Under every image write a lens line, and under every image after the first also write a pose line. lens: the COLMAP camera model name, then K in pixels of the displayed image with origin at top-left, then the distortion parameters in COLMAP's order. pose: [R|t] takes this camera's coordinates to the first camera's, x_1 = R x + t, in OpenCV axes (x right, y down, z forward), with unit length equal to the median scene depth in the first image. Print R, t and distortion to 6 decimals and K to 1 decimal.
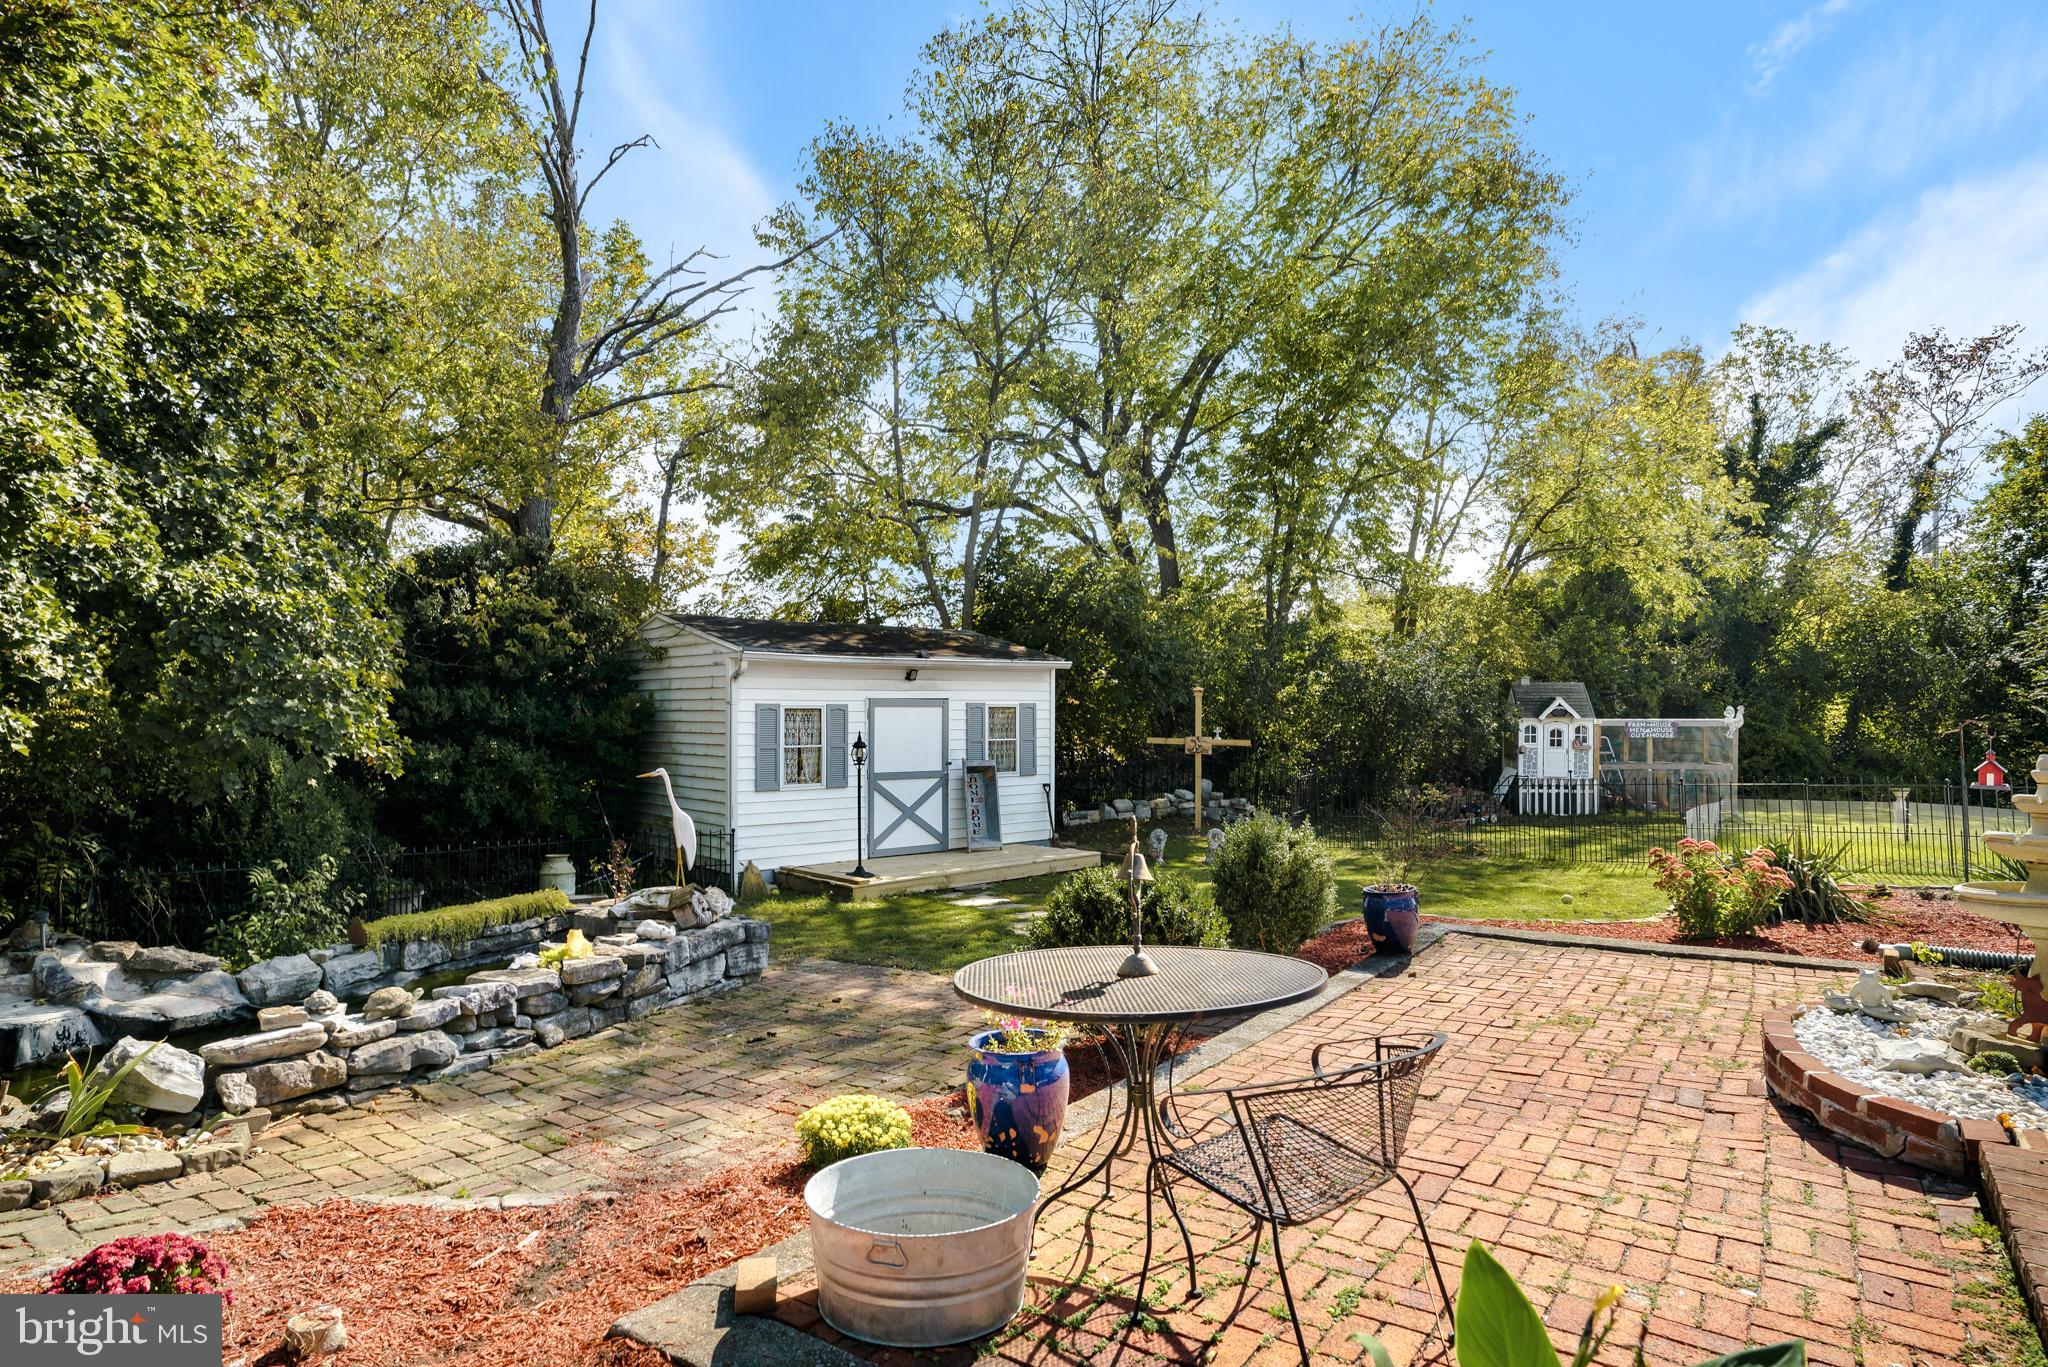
lens RADIAL K [[1122.3, 0, 1024.0], [0, 1122.3, 683.5], [0, 0, 1]] dist [-0.001972, -0.000497]
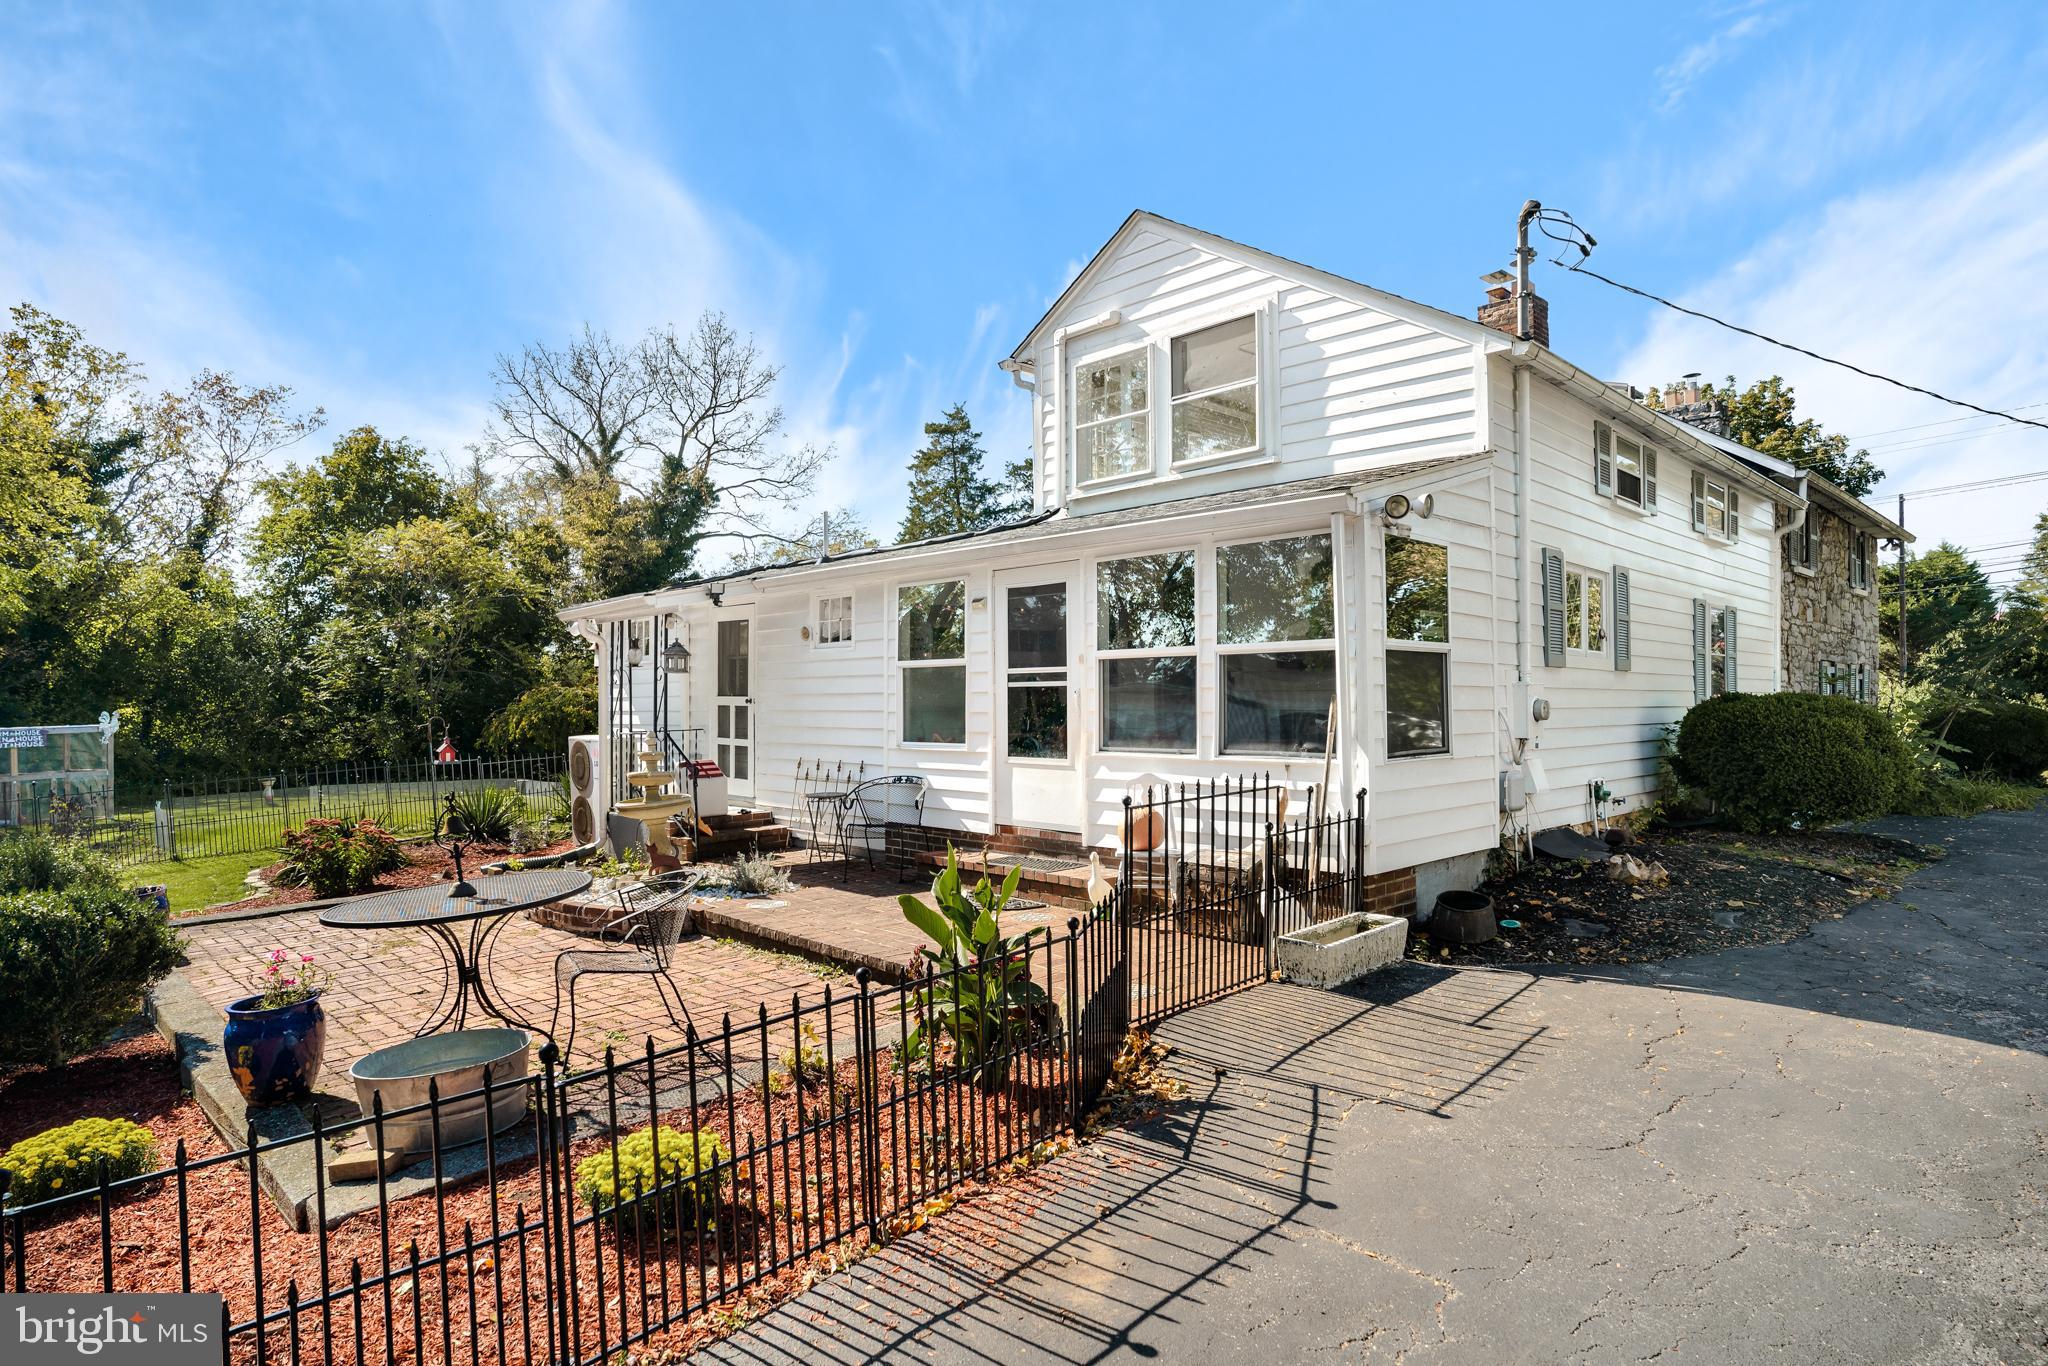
lens RADIAL K [[1122.3, 0, 1024.0], [0, 1122.3, 683.0], [0, 0, 1]] dist [-0.001972, -0.000497]
pose [[0.196131, 0.001154, 0.980577, -0.128509], [0.000921, 0.999999, -0.001361, -0.002159], [-0.980577, 0.001170, 0.196129, -0.001341]]
